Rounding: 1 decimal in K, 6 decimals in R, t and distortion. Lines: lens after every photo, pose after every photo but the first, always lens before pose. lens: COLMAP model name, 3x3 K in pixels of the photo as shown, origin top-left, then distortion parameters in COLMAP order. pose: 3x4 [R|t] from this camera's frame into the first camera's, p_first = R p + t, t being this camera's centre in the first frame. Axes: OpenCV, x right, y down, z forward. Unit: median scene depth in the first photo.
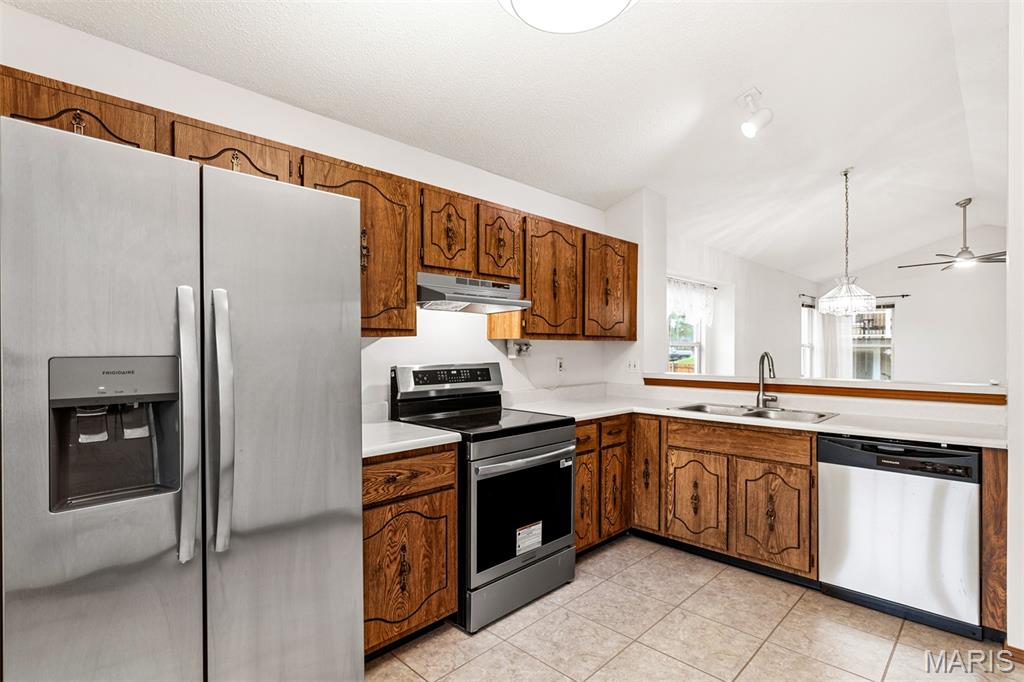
lens RADIAL K [[501.1, 0, 509.0], [0, 501.1, 351.9], [0, 0, 1]] dist [0.000516, 0.000062]
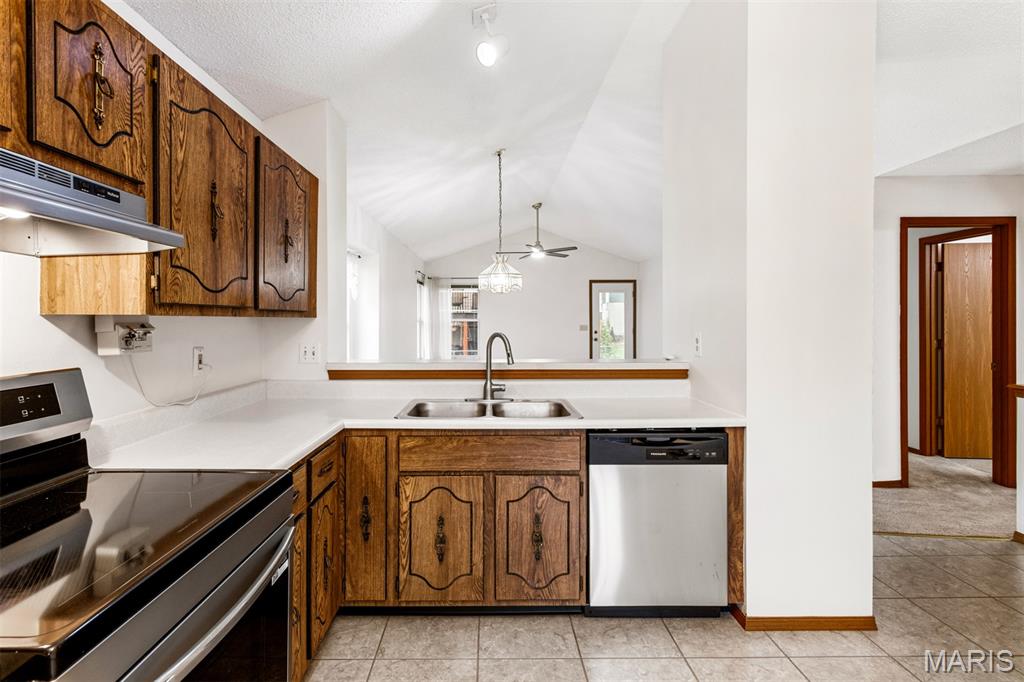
lens RADIAL K [[489.8, 0, 486.2], [0, 489.8, 320.8], [0, 0, 1]] dist [0.002411, 0.000474]
pose [[0.718093, -0.002545, 0.695942, -0.065230], [0.007118, 0.999968, -0.003688, -0.016778], [-0.695910, 0.007602, 0.718088, 0.447062]]
